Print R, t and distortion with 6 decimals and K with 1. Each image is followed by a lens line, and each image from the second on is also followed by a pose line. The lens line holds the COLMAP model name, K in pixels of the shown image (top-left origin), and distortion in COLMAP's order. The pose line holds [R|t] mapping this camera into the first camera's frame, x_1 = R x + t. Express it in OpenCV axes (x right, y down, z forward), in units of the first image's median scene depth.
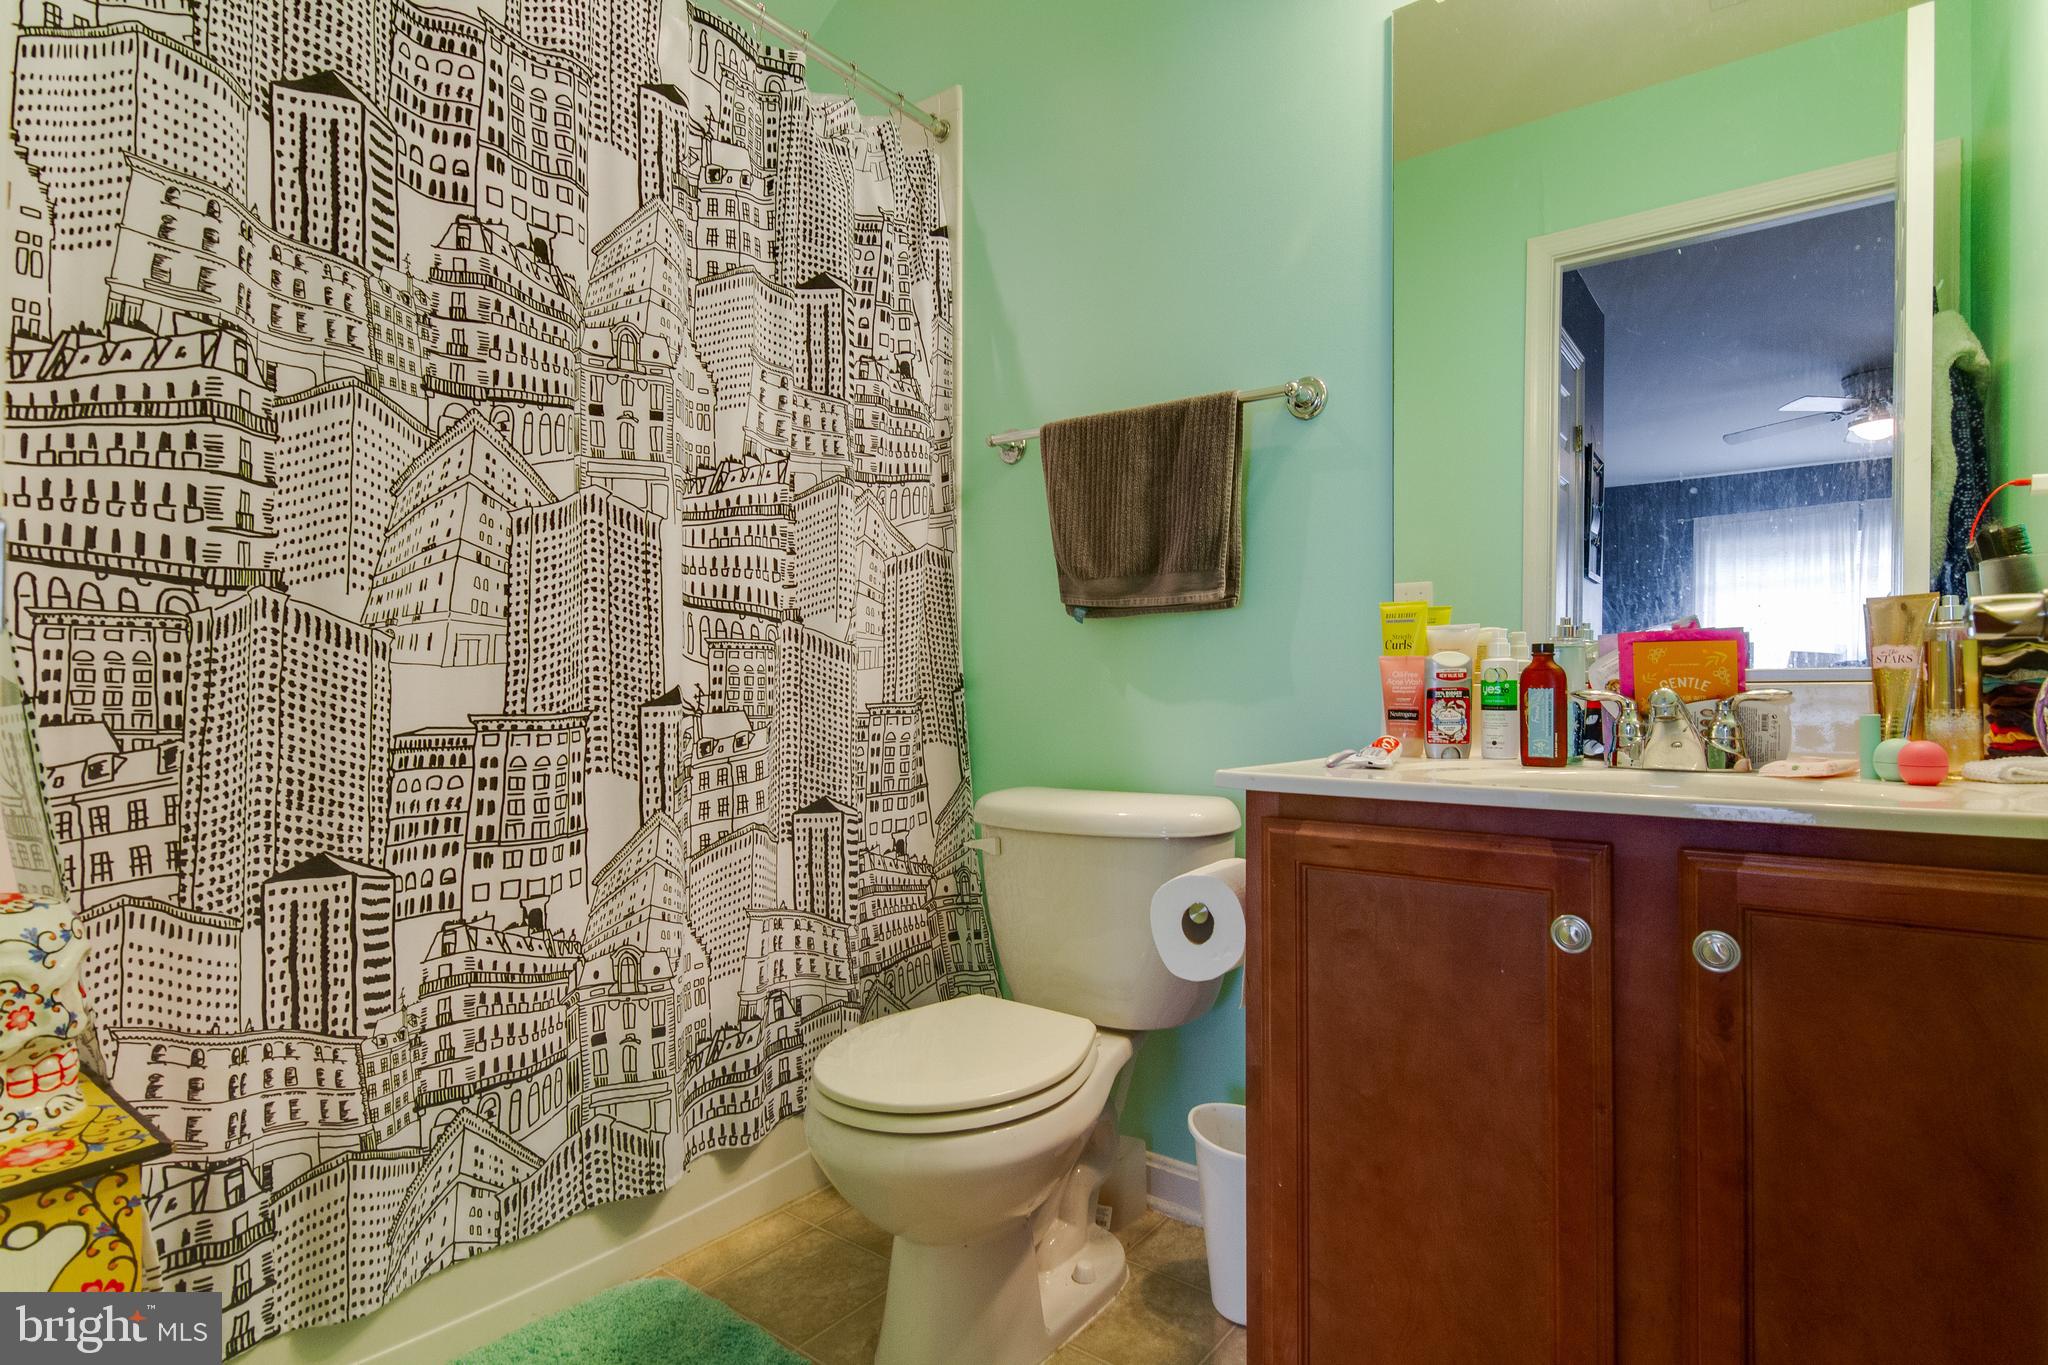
lens RADIAL K [[1033.7, 0, 1035.9], [0, 1033.7, 690.2], [0, 0, 1]] dist [0.013190, -0.002244]
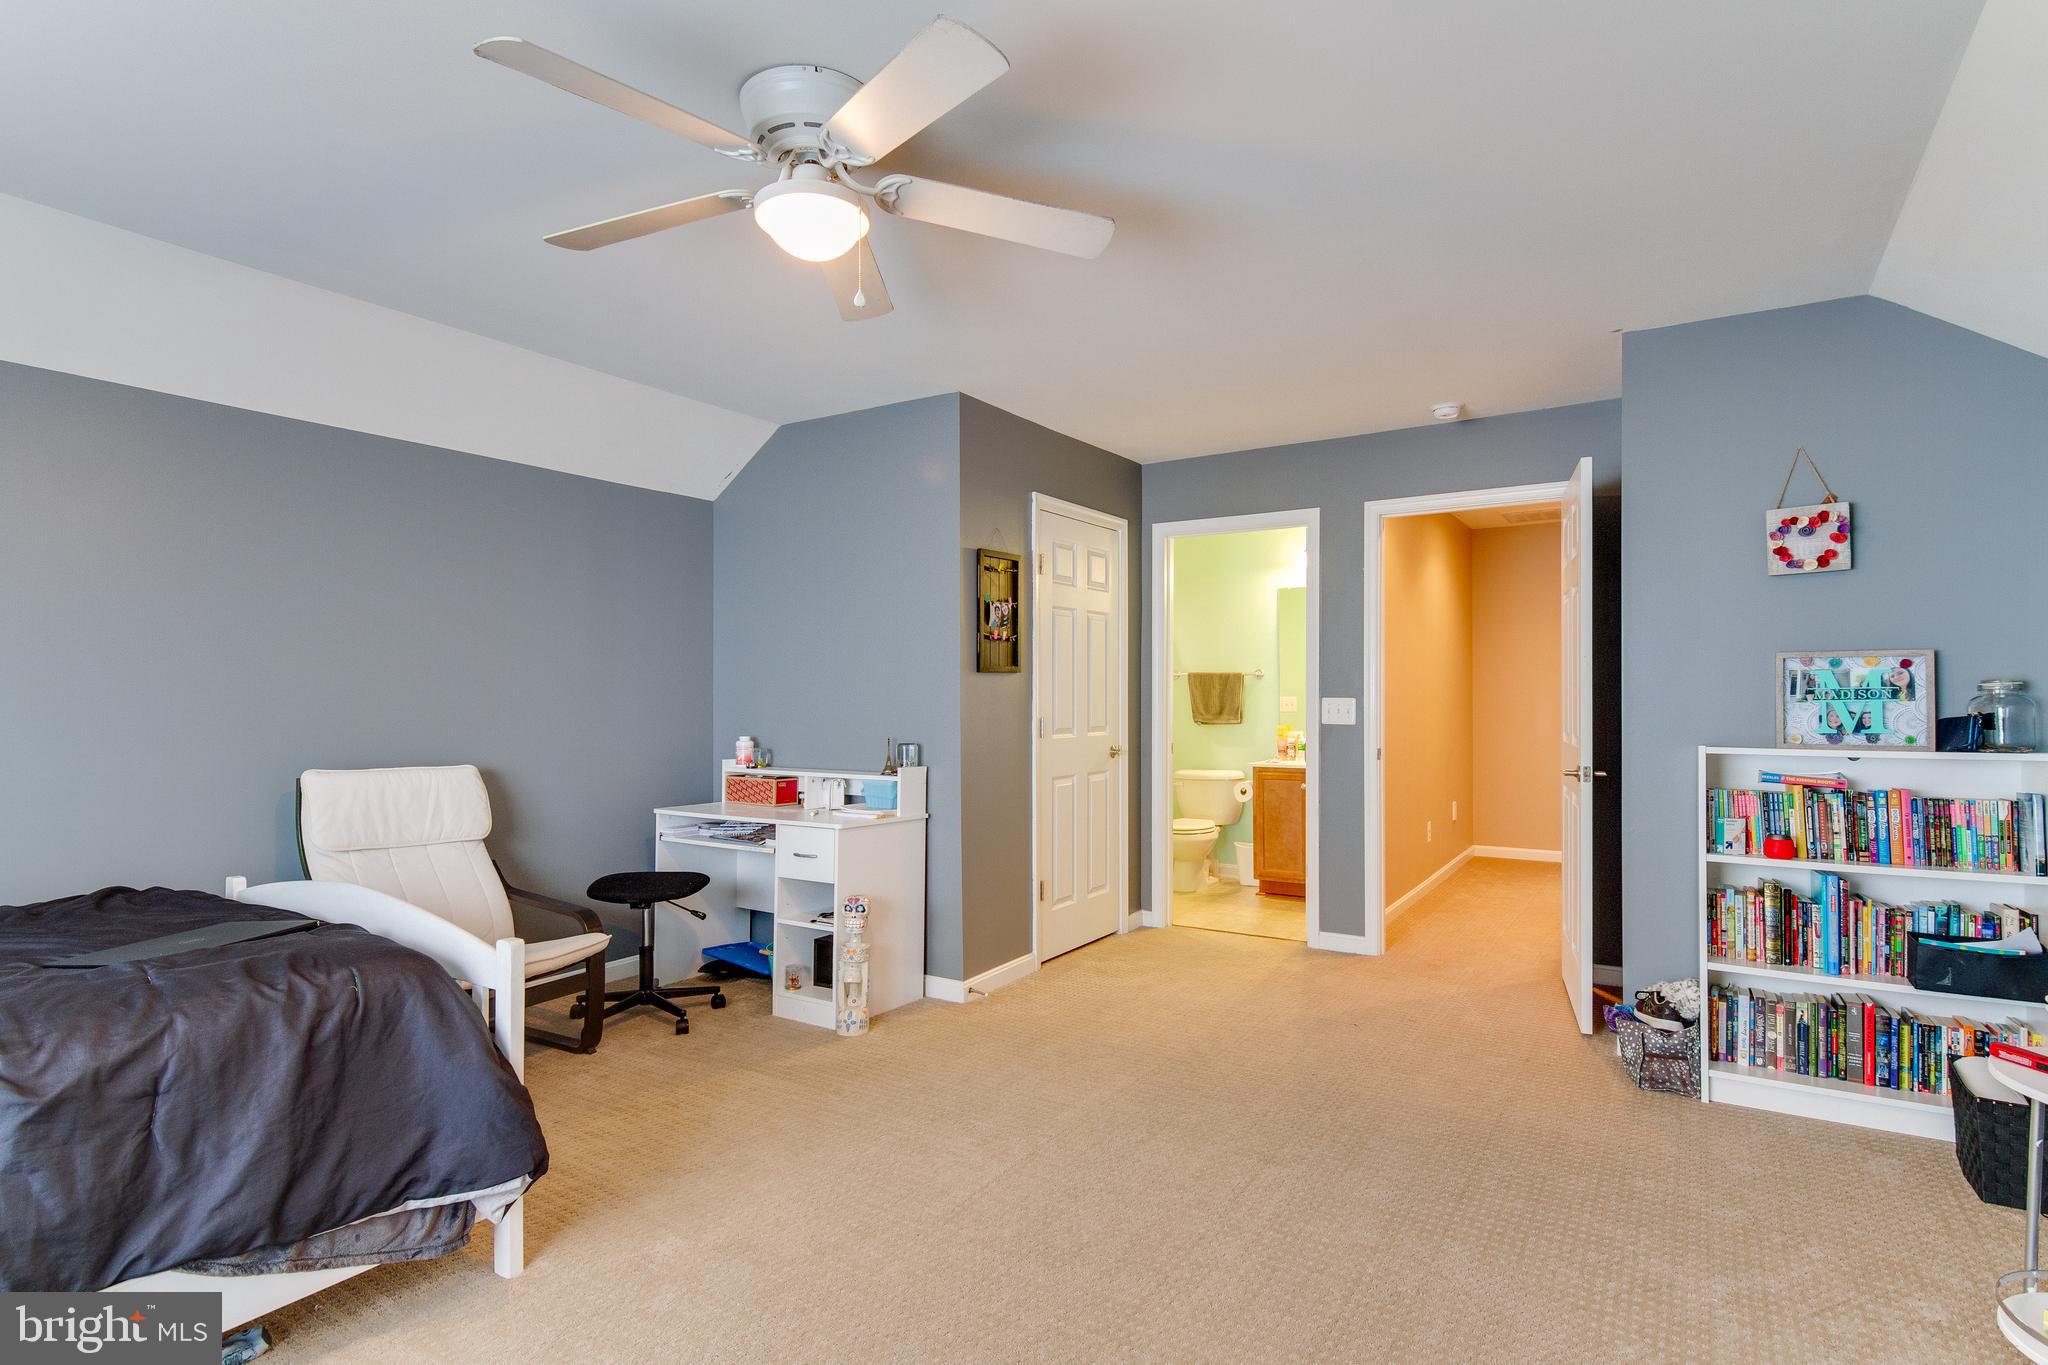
lens RADIAL K [[1033.7, 0, 1020.3], [0, 1033.7, 681.1], [0, 0, 1]] dist [0.013190, -0.002244]
pose [[0.997292, -0.003428, 0.073468, -0.998217], [0.003796, 0.999981, -0.004871, -0.236829], [-0.073449, 0.005137, 0.997286, -3.068022]]
